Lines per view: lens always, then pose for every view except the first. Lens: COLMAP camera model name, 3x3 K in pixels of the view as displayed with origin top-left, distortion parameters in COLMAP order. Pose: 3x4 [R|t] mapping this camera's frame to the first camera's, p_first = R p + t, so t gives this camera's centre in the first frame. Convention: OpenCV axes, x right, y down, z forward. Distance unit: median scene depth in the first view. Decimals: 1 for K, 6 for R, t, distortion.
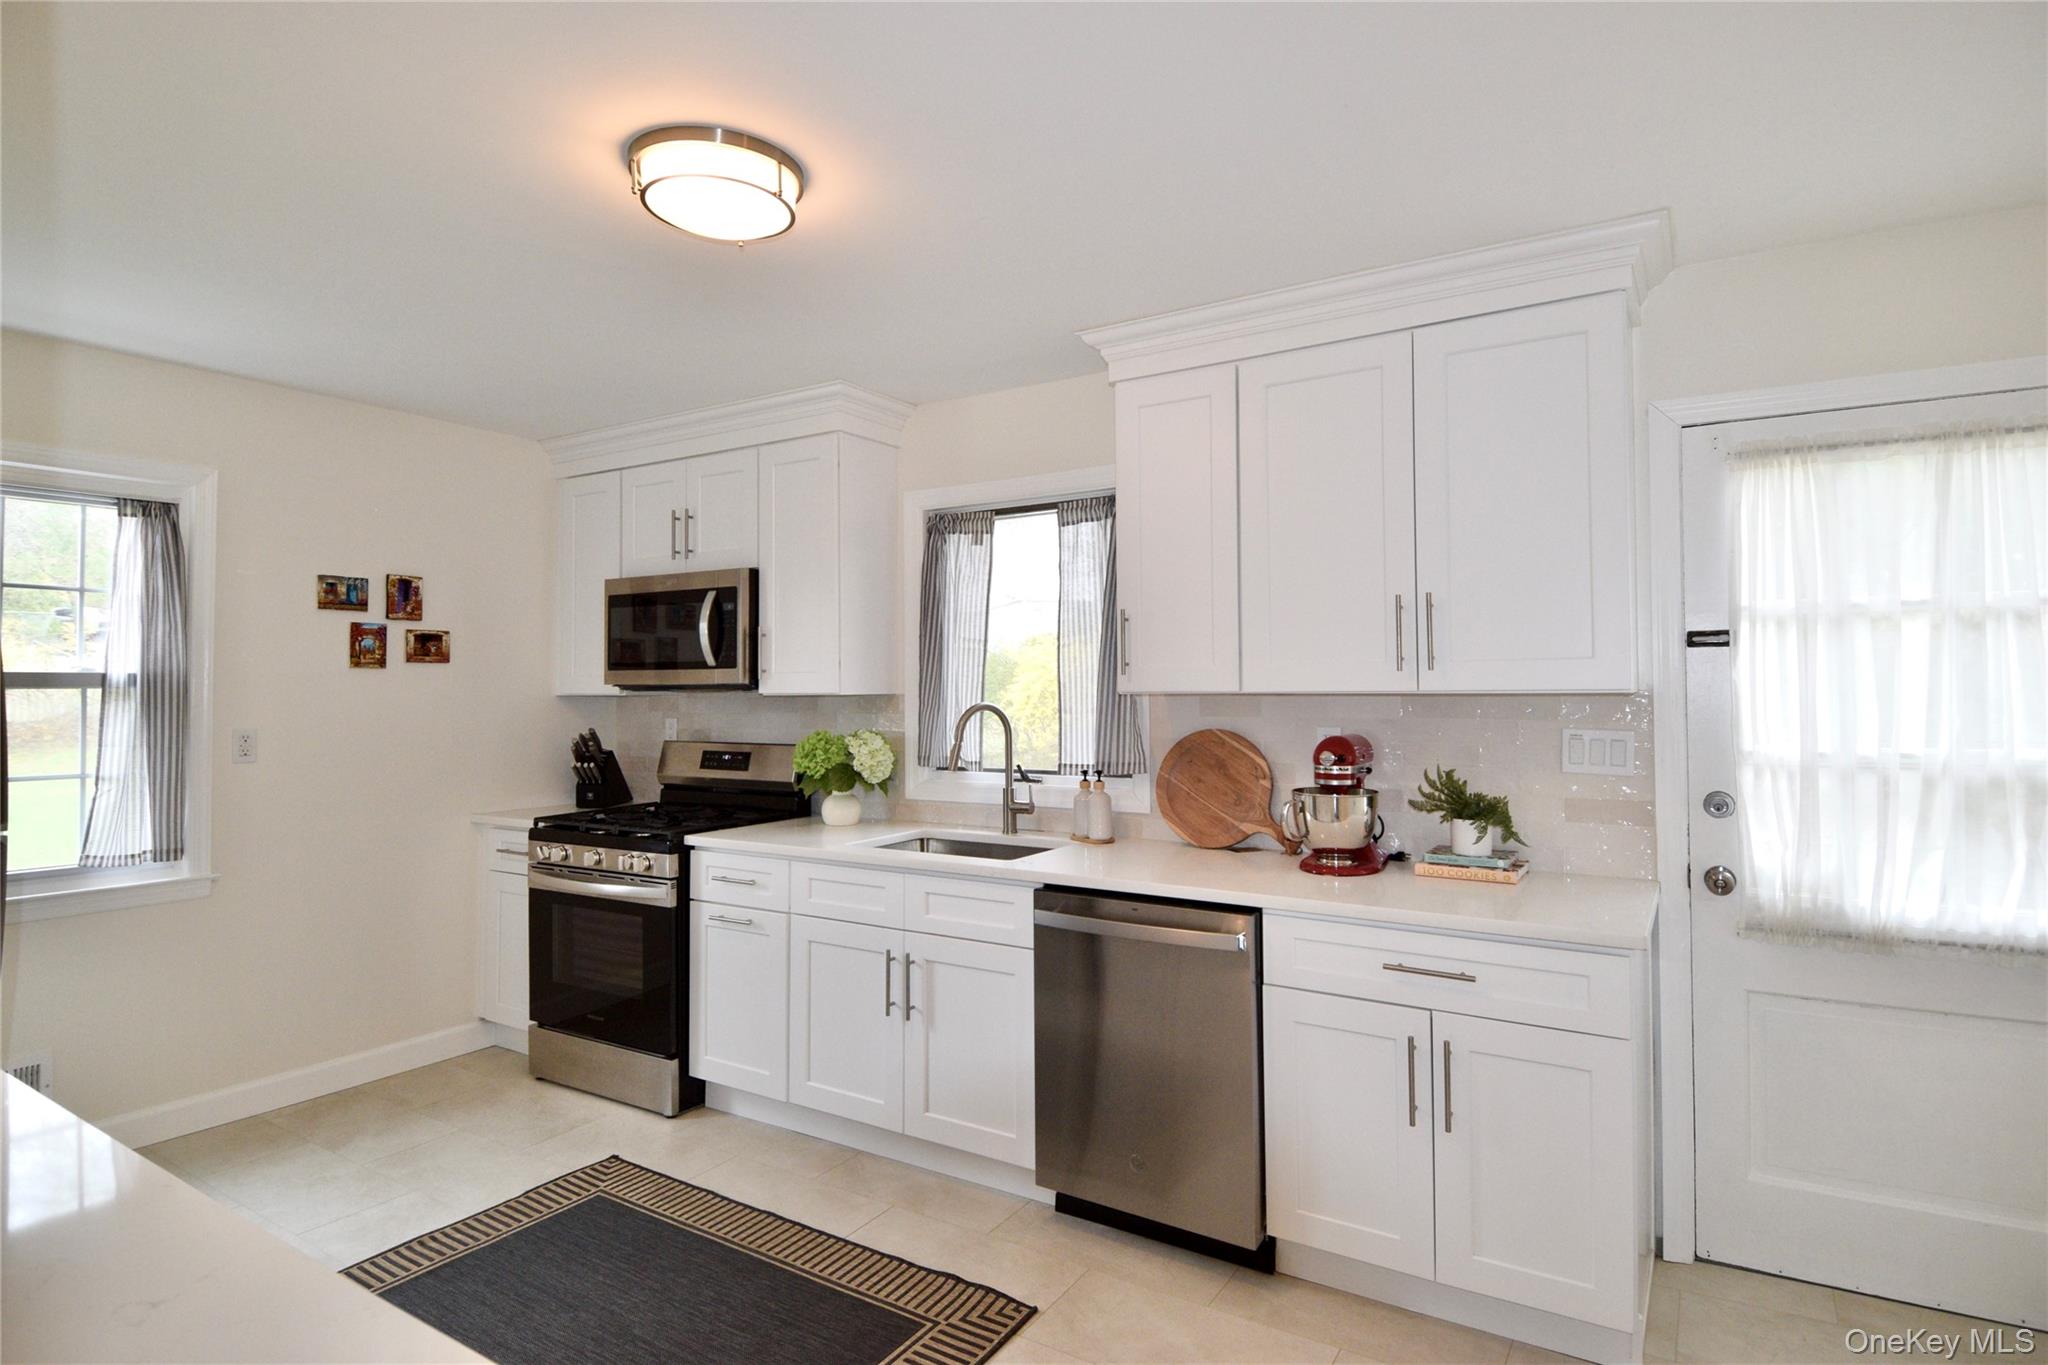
lens RADIAL K [[1060.1, 0, 1033.1], [0, 1060.1, 659.1], [0, 0, 1]] dist [0.000929, 0.000074]
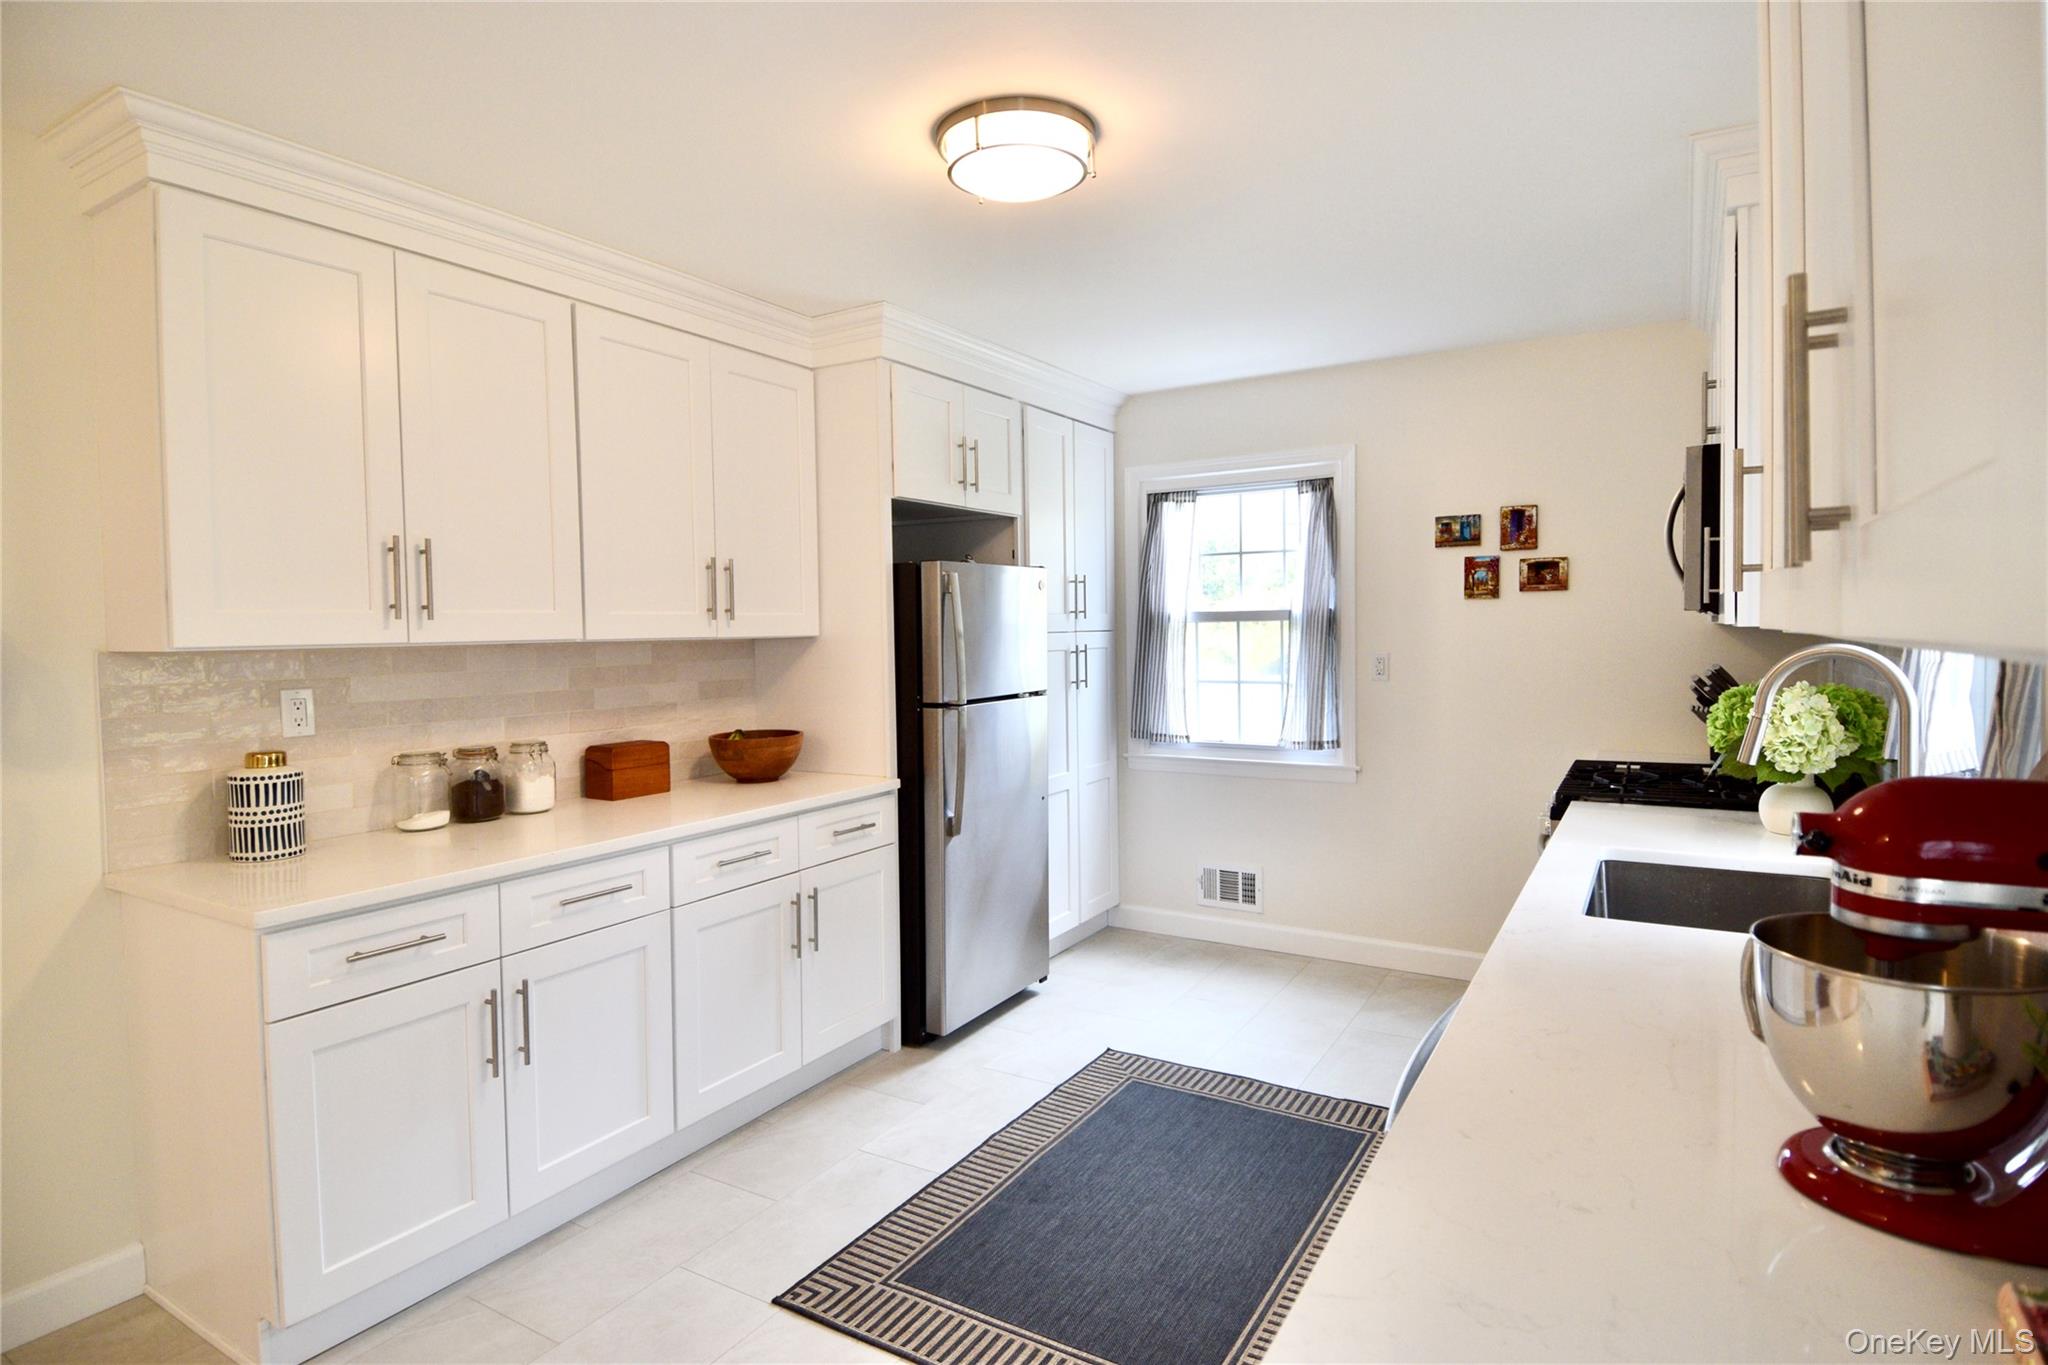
lens RADIAL K [[1060.1, 0, 1033.1], [0, 1060.1, 659.1], [0, 0, 1]] dist [0.000929, 0.000074]
pose [[0.031630, 0.033424, -0.998941, 0.423173], [0.042373, 0.998497, 0.034751, 0.012876], [0.998601, -0.043427, 0.030166, 0.522659]]
